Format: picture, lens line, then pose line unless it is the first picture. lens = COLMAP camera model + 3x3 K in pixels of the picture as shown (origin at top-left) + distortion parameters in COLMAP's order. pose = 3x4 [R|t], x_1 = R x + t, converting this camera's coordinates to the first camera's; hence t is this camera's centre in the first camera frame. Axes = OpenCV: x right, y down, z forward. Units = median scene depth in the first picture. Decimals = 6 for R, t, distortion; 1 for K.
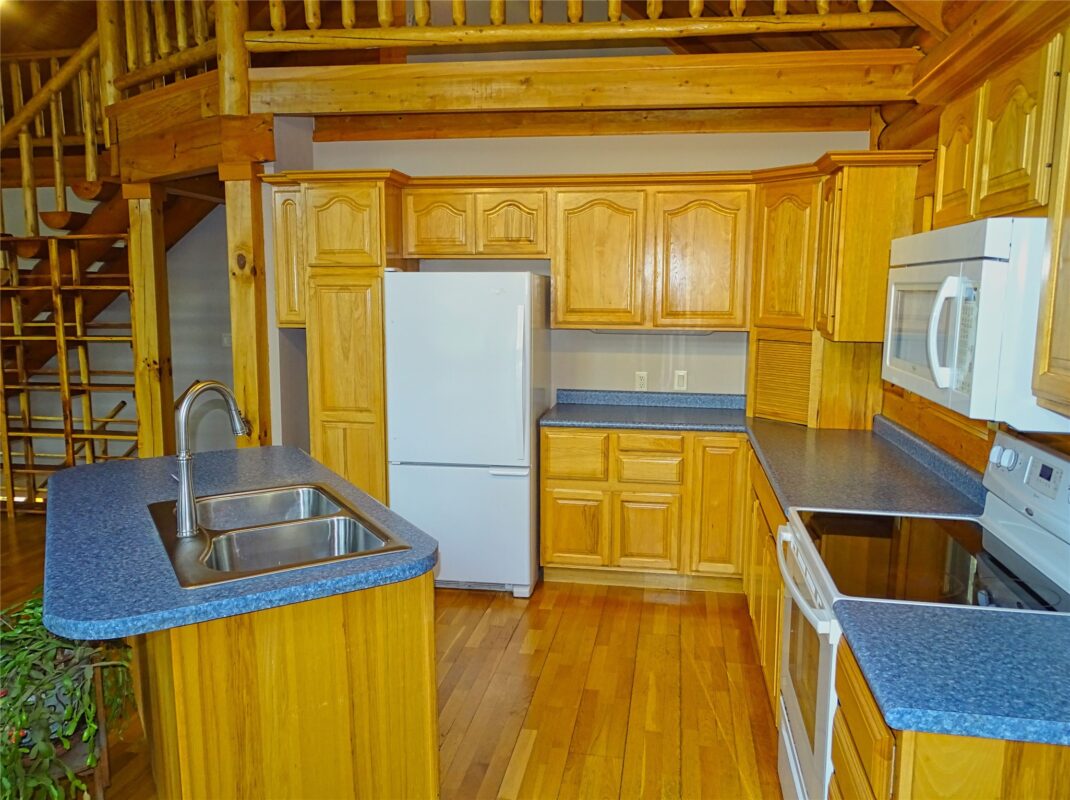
lens RADIAL K [[761.8, 0, 537.9], [0, 761.8, 394.6], [0, 0, 1]] dist [0.000933, 0.005468]
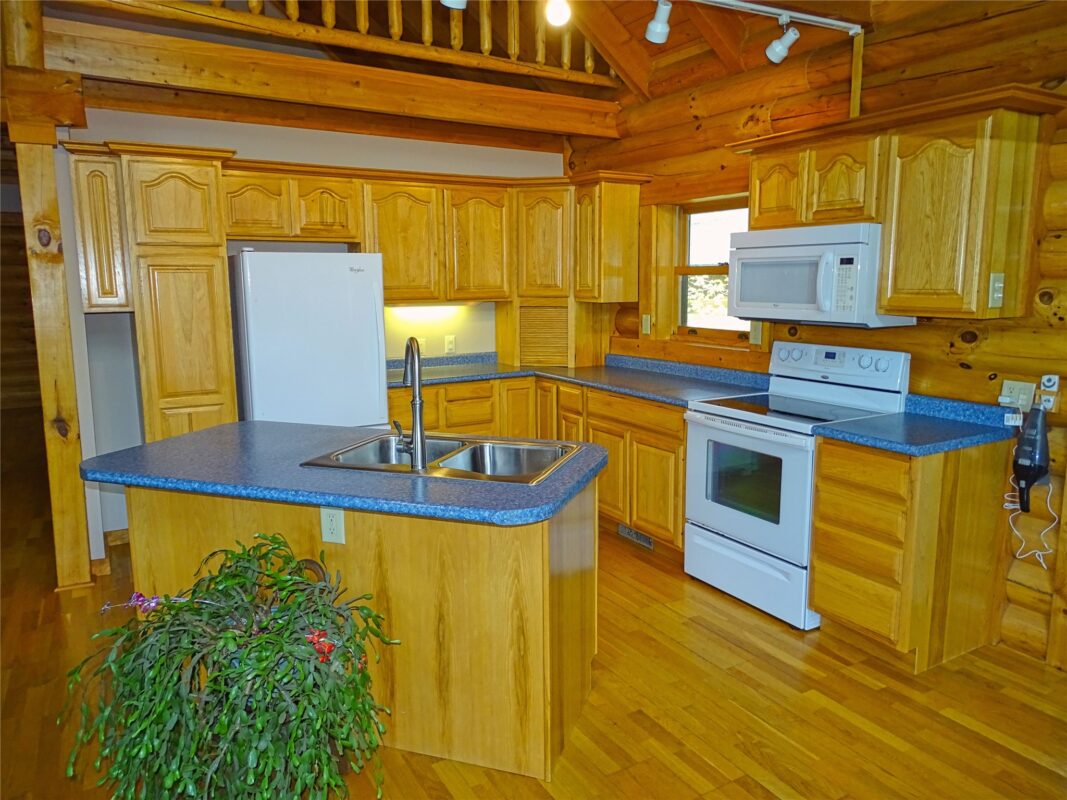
lens RADIAL K [[759.7, 0, 507.6], [0, 759.7, 412.0], [0, 0, 1]] dist [0.000933, 0.005468]
pose [[0.777329, -0.118026, 0.617923, -0.558412], [0.100755, 0.992921, 0.062906, 0.023260], [-0.620973, 0.013360, 0.783718, -0.014795]]
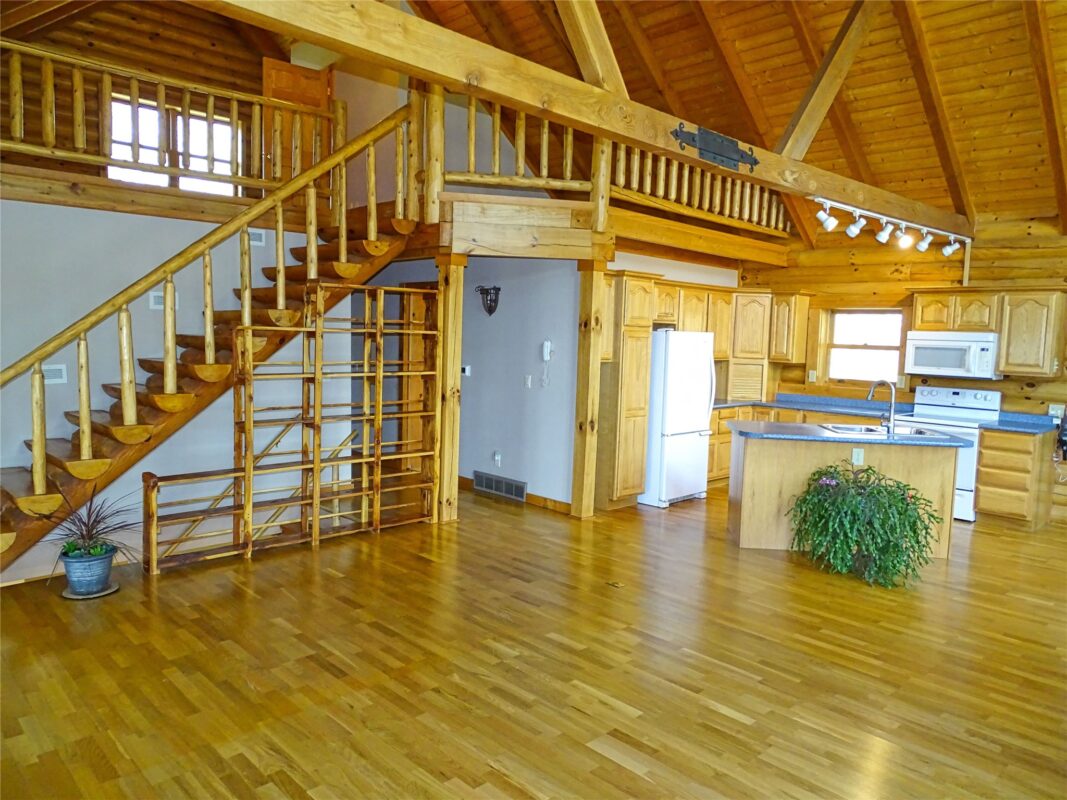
lens RADIAL K [[759.7, 0, 512.7], [0, 759.7, 416.0], [0, 0, 1]] dist [0.000933, 0.005468]
pose [[0.617003, -0.068154, 0.784004, -1.788845], [0.084489, 0.996221, 0.020111, -0.020710], [-0.782412, 0.053831, 0.620430, 0.153484]]
